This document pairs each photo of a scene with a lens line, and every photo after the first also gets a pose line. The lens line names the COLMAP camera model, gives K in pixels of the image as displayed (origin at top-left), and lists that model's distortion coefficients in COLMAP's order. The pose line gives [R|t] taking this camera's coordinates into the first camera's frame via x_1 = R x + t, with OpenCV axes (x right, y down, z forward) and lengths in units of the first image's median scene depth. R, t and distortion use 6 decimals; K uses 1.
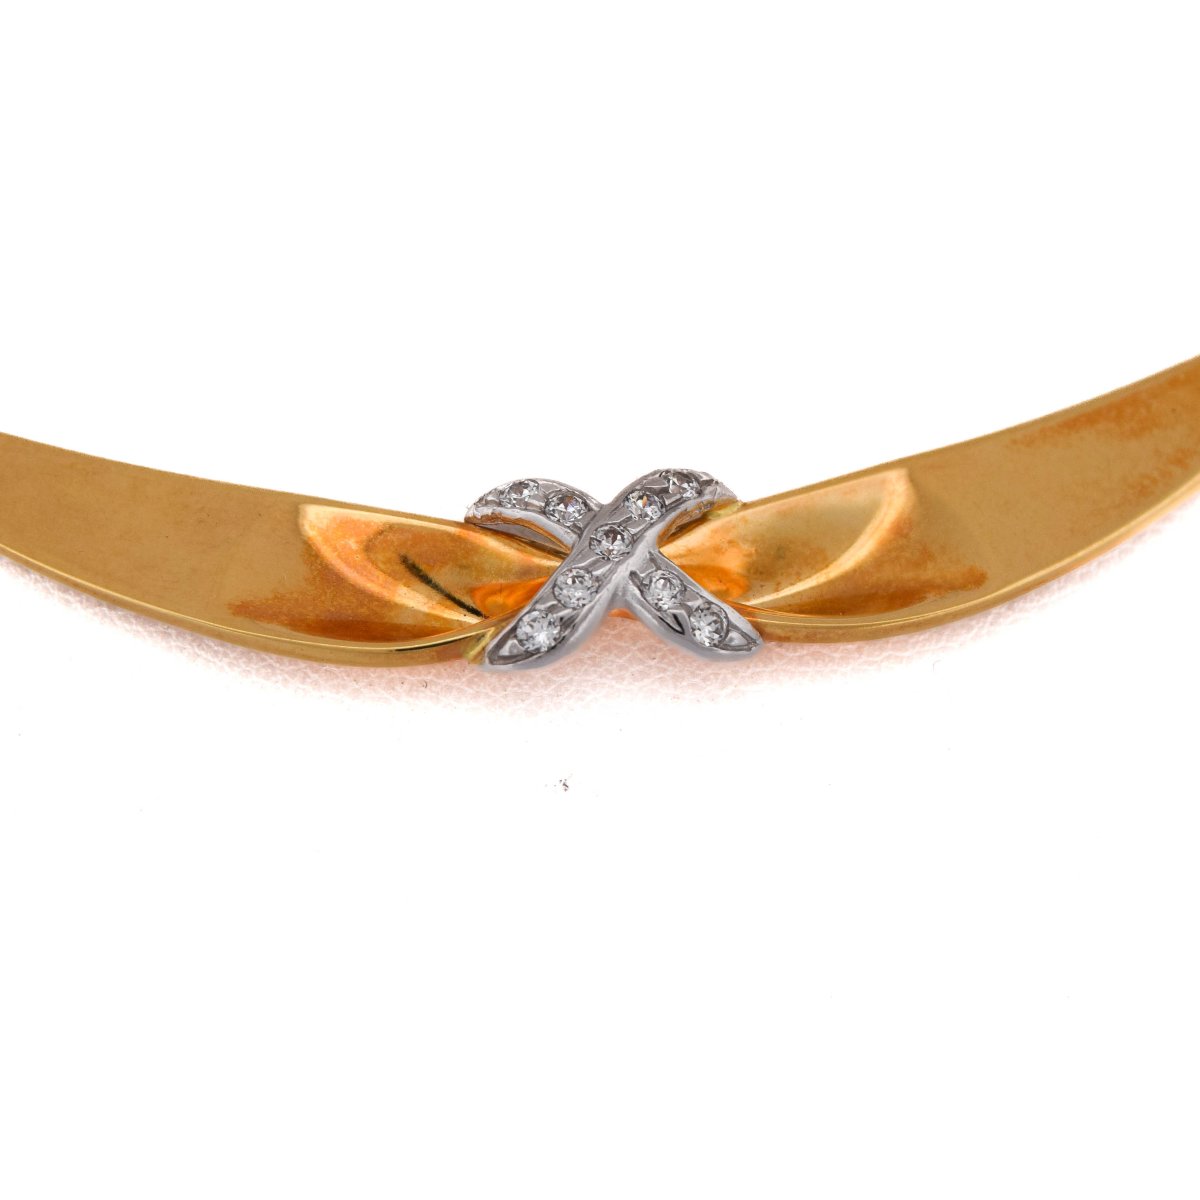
lens RADIAL K [[4006.1, 0, 602.2], [0, 4006.1, 599.9], [0, 0, 1]] dist [0.087144, 0.000000]
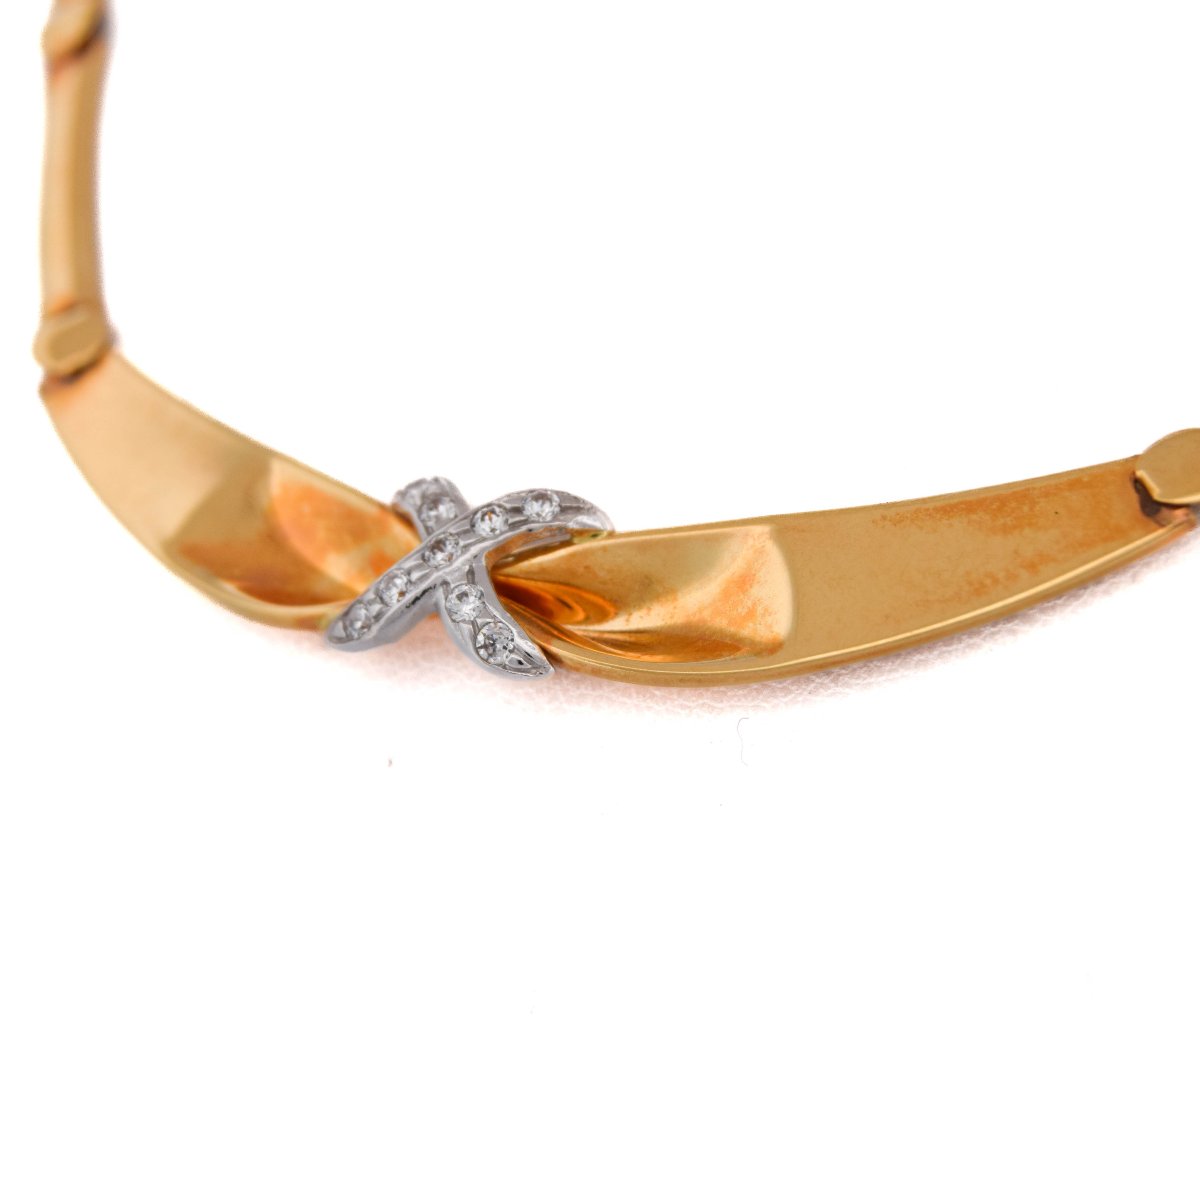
lens RADIAL K [[4006.1, 0, 599.3], [0, 4006.1, 600.3], [0, 0, 1]] dist [0.087144, 0.000000]
pose [[0.782959, 0.181680, -0.594951, 0.663147], [-0.136977, 0.983279, 0.120001, -0.132953], [0.606805, -0.012461, 0.794753, 0.168541]]
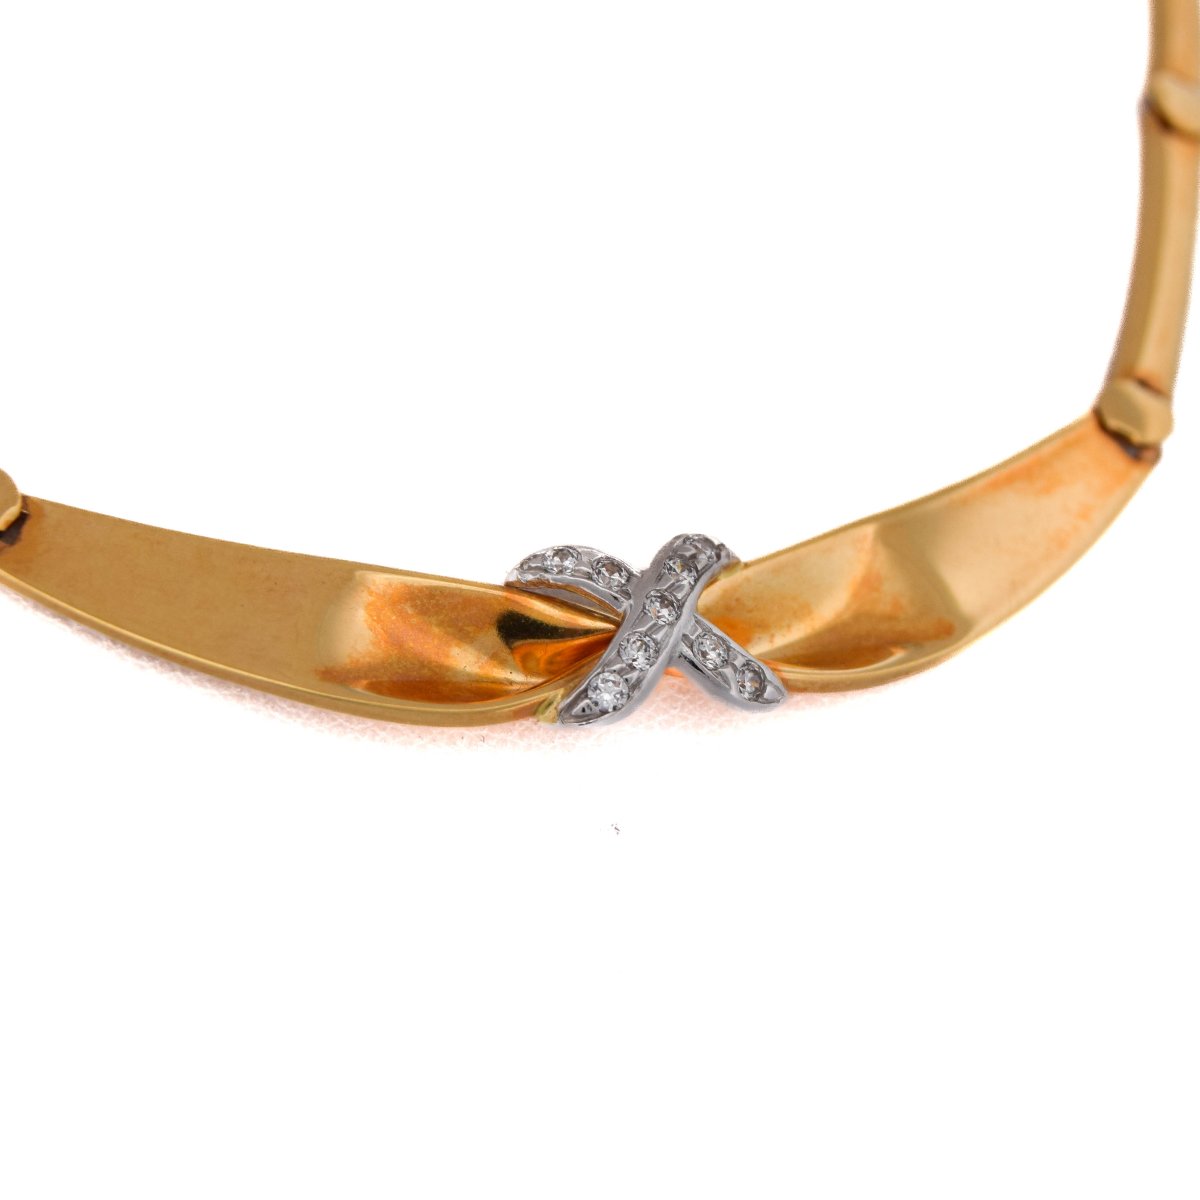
lens RADIAL K [[4006.1, 0, 598.4], [0, 4006.1, 600.0], [0, 0, 1]] dist [0.087144, 0.000000]
pose [[0.955420, -0.016670, 0.294779, -0.329695], [0.003639, 0.998994, 0.044700, -0.063936], [-0.295227, -0.041634, 0.954520, -0.037393]]
